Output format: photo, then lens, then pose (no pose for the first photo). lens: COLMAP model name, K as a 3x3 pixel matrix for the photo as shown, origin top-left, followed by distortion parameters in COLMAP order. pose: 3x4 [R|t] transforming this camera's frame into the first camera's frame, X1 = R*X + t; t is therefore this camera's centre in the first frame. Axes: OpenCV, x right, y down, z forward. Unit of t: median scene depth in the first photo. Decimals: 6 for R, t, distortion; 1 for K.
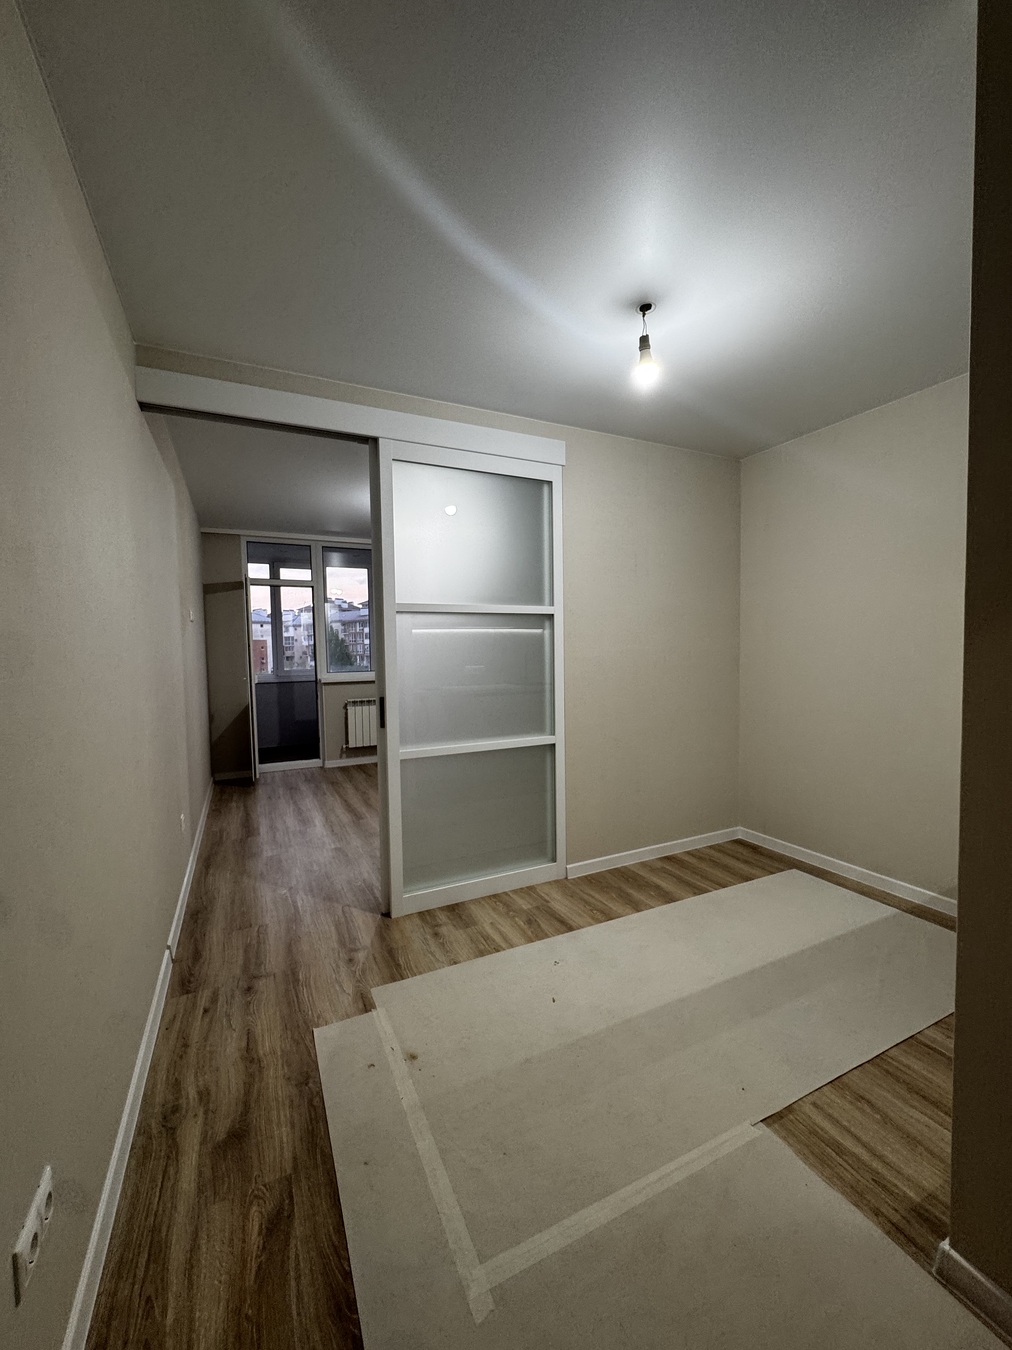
lens RADIAL K [[538.3, 0, 507.5], [0, 538.3, 675.4], [0, 0, 1]] dist [-0.003522, 0.000888]
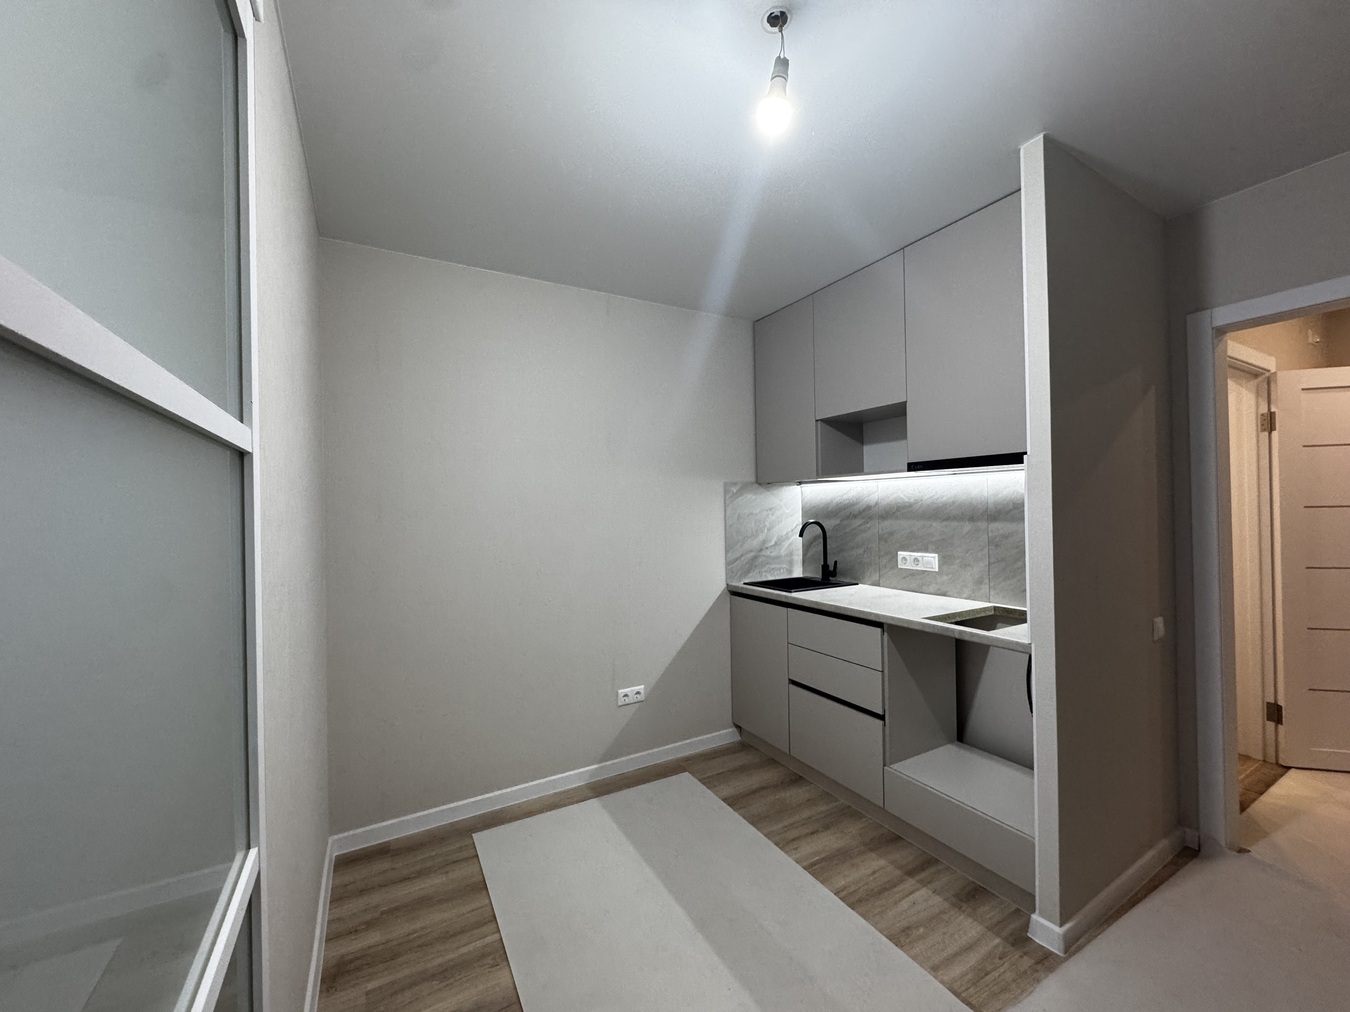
lens RADIAL K [[538.3, 0, 674.8], [0, 538.3, 508.8], [0, 0, 1]] dist [-0.003522, 0.000888]
pose [[-0.057073, 0.016639, 0.998231, -0.246638], [0.069331, 0.997513, -0.012663, -0.061992], [-0.995960, 0.068486, -0.058085, 0.815946]]
